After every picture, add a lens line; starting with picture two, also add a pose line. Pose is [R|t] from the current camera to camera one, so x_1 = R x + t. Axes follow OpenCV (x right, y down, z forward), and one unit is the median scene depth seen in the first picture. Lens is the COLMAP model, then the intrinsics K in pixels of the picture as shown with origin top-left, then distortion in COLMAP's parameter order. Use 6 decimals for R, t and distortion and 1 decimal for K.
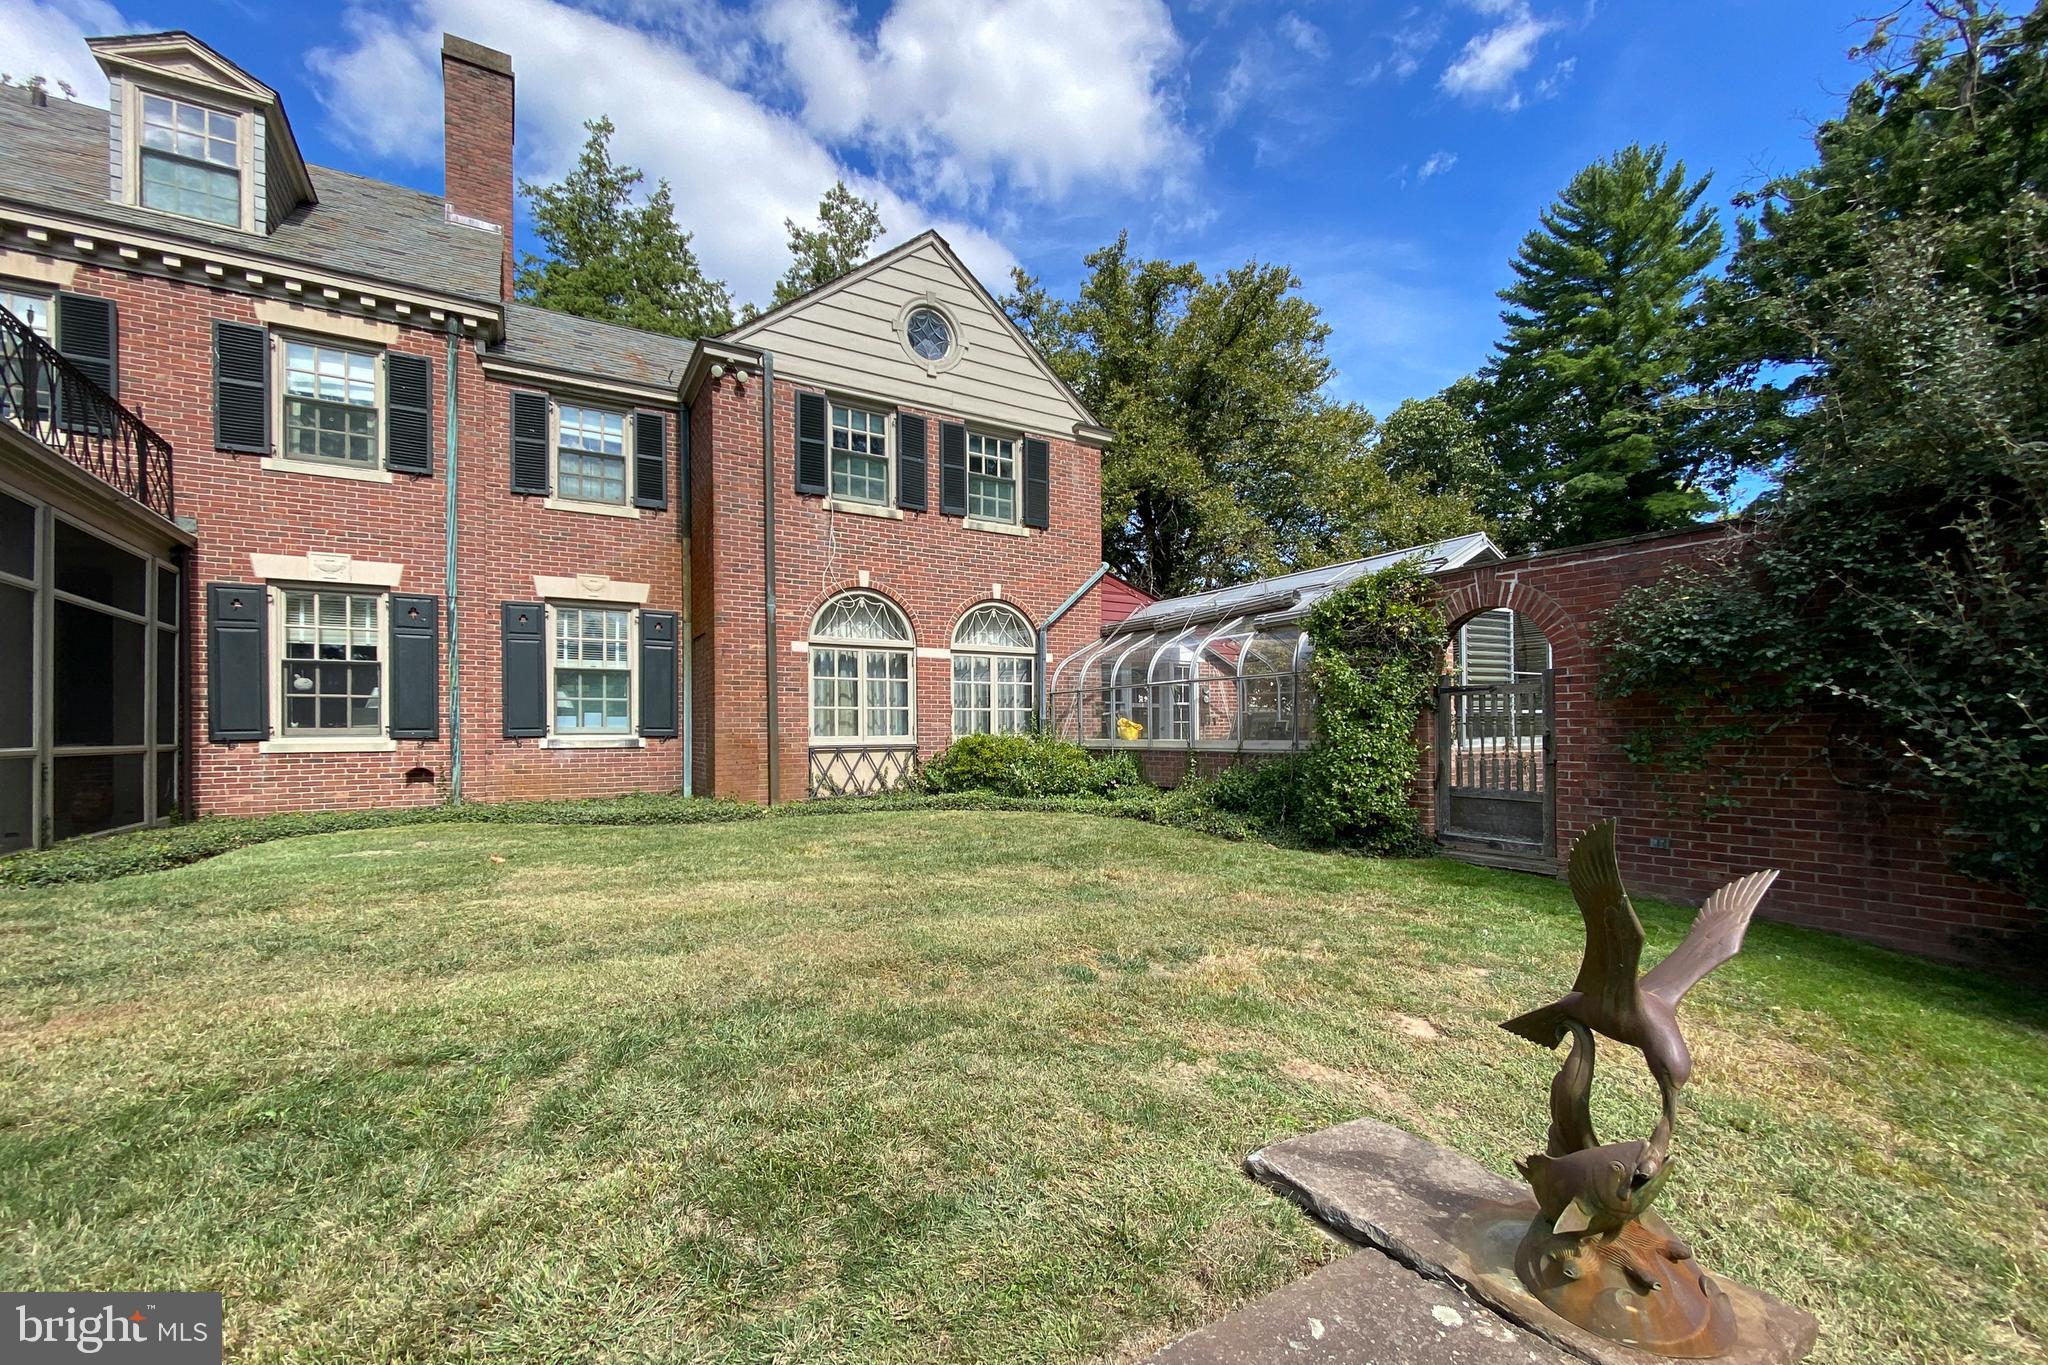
lens RADIAL K [[855.4, 0, 1023.2], [0, 855.4, 710.8], [0, 0, 1]] dist [-0.000677, -0.000094]
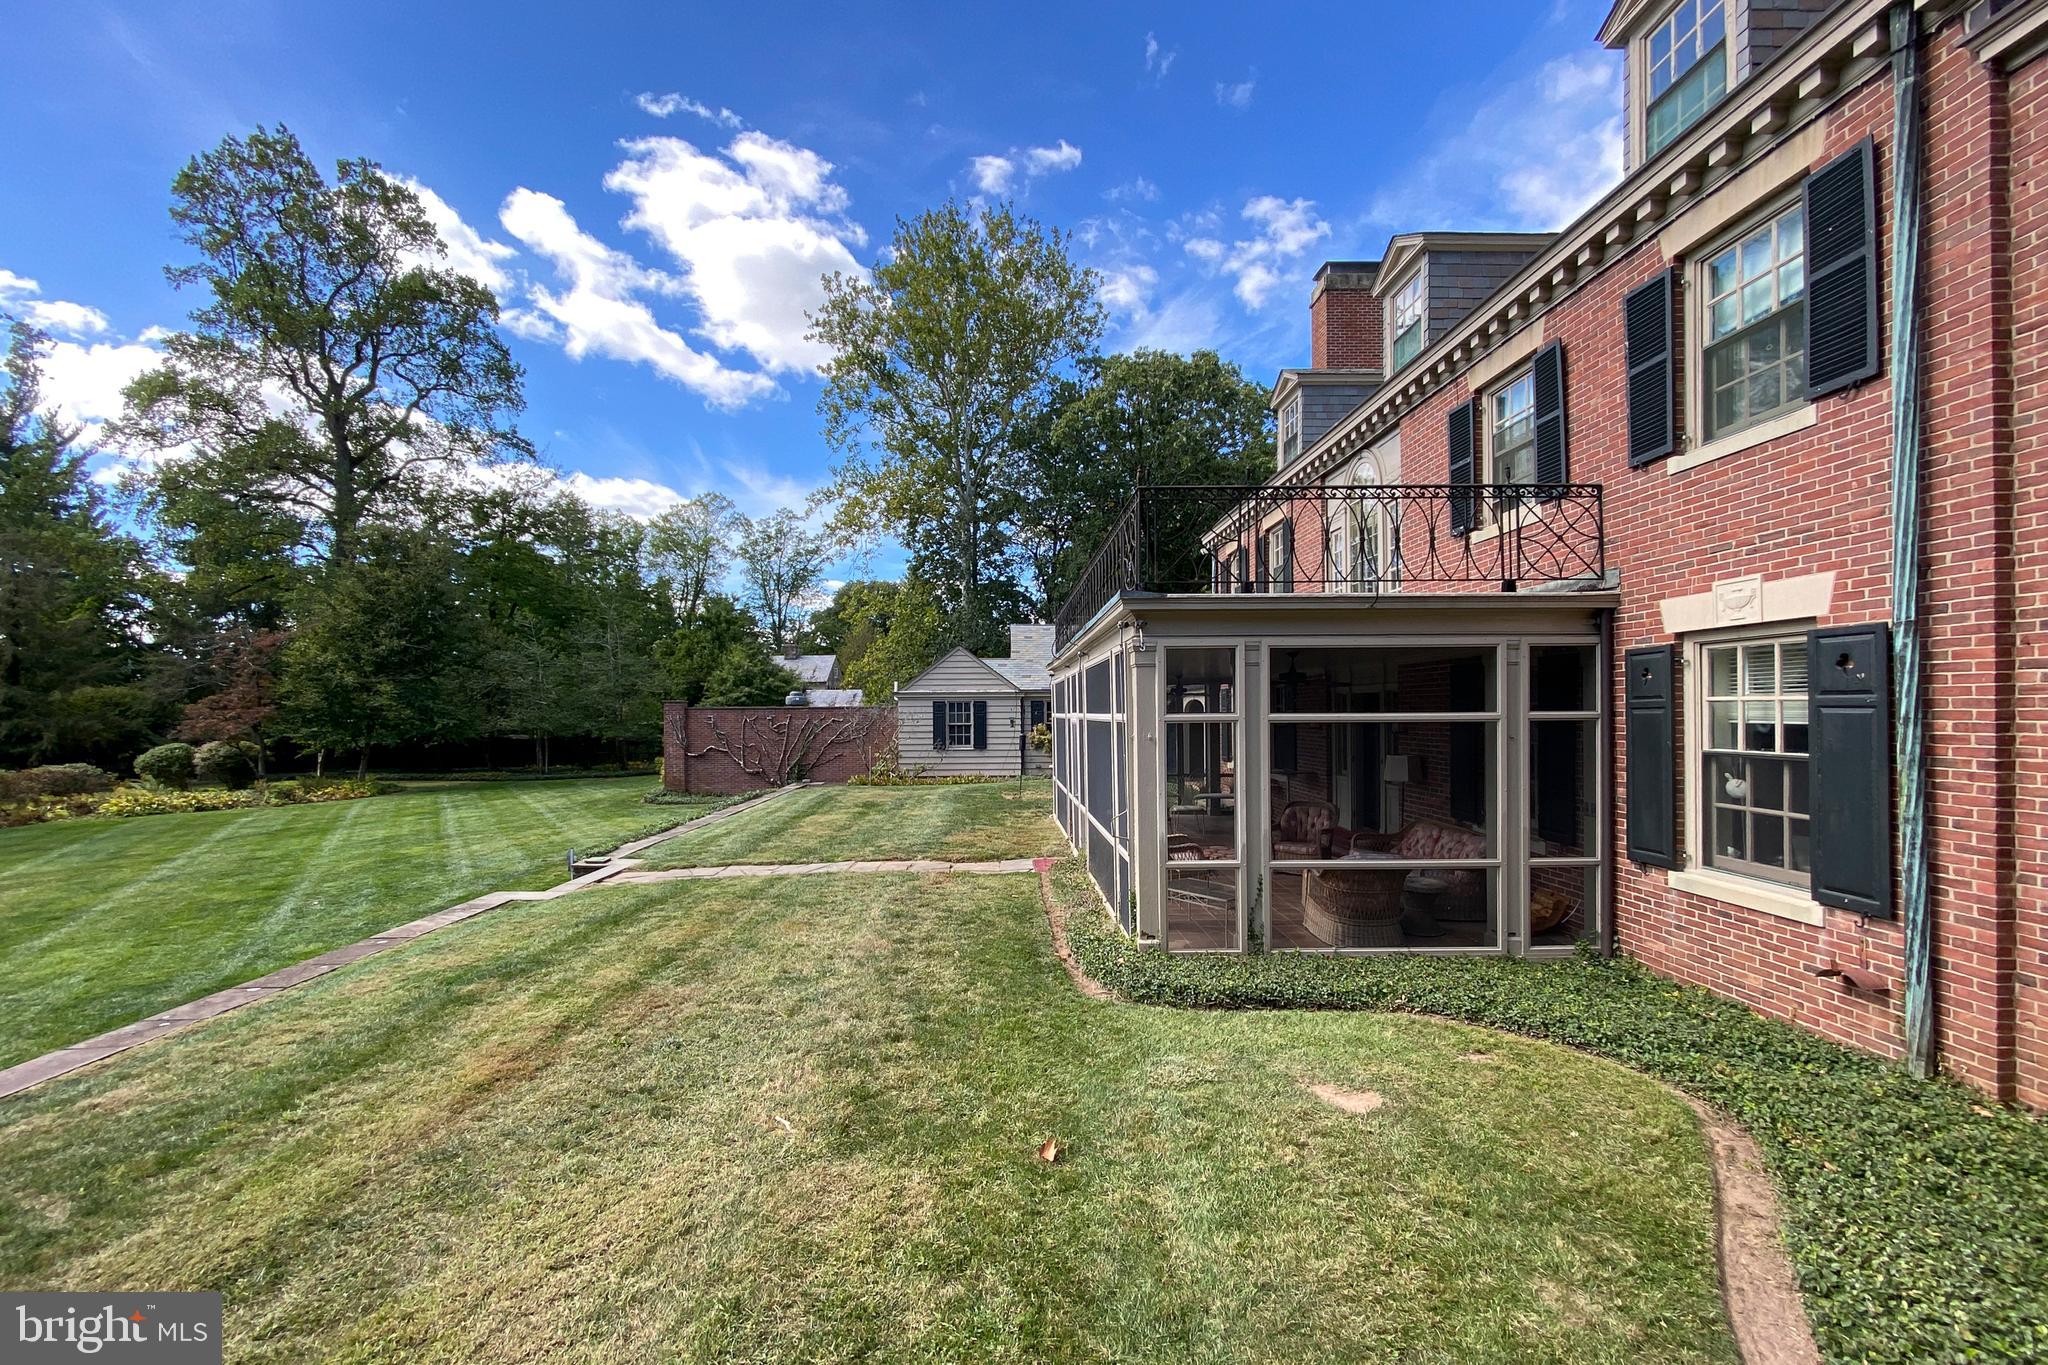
lens RADIAL K [[855.4, 0, 1023.2], [0, 855.4, 710.8], [0, 0, 1]] dist [-0.000677, -0.000094]
pose [[-0.493726, 0.011288, -0.869544, -0.028796], [0.028527, 0.999588, -0.003221, -0.102249], [0.869150, -0.026396, -0.493844, 0.854910]]
